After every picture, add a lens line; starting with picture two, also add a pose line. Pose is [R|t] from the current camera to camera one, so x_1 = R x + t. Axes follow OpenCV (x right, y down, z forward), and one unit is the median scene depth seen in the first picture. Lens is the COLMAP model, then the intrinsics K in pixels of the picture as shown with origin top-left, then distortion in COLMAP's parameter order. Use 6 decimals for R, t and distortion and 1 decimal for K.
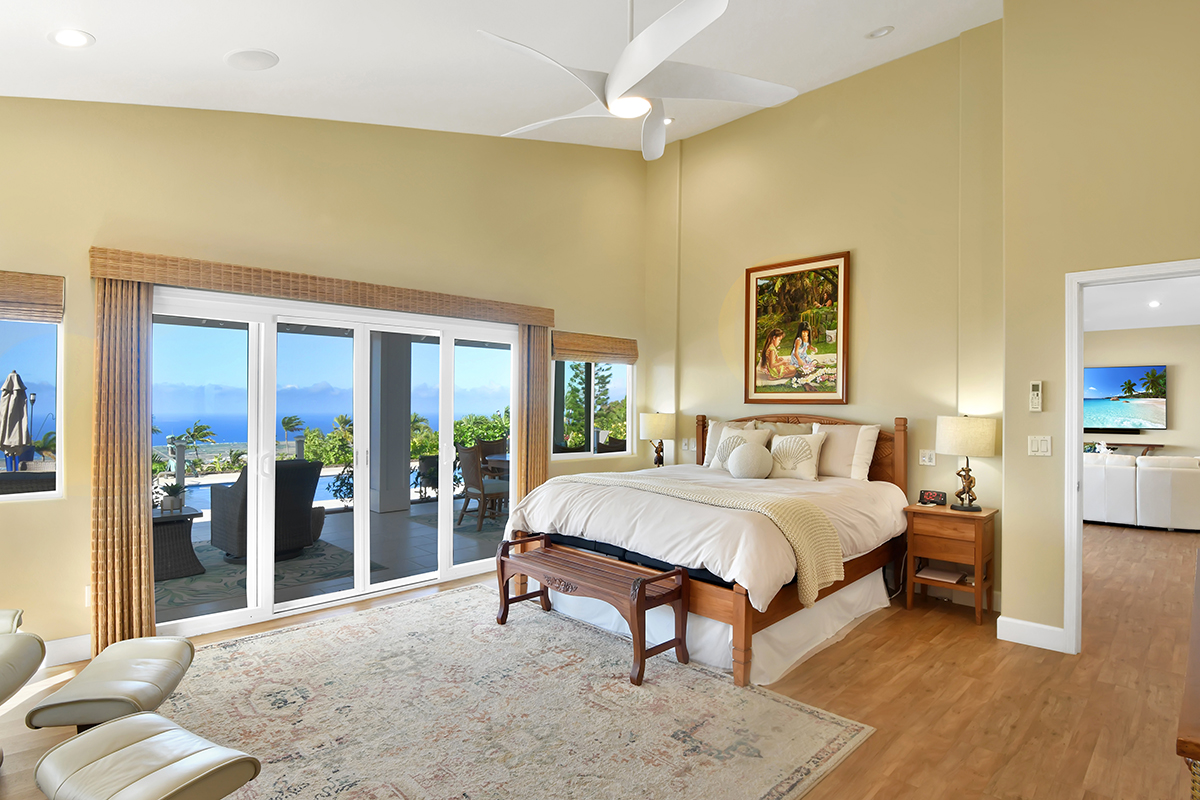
lens RADIAL K [[600.3, 0, 600.3], [0, 600.3, 408.1], [0, 0, 1]] dist [-0.027851, -0.006498]
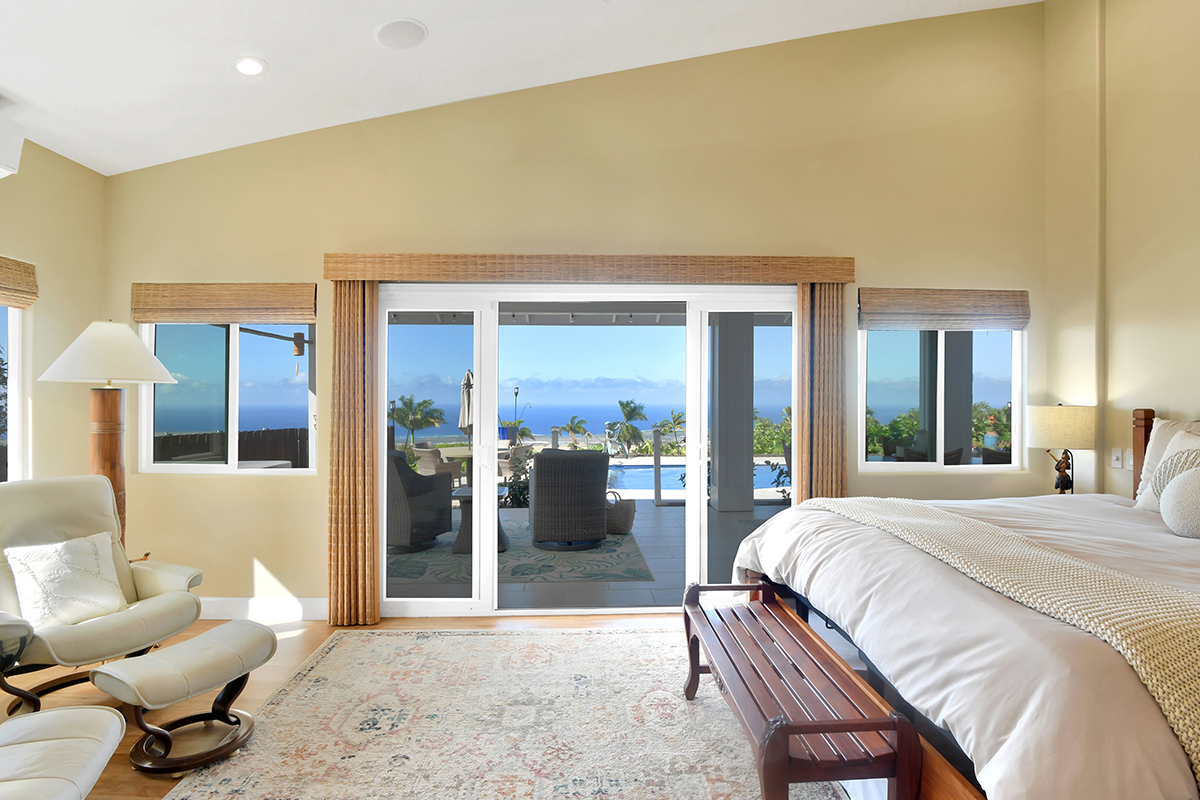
lens RADIAL K [[600.3, 0, 599.2], [0, 600.3, 389.9], [0, 0, 1]] dist [-0.027851, -0.006498]
pose [[0.750924, -0.009510, -0.660320, 0.228263], [-0.000165, 0.999894, -0.014589, 0.002449], [0.660388, 0.011064, 0.750843, 0.389492]]
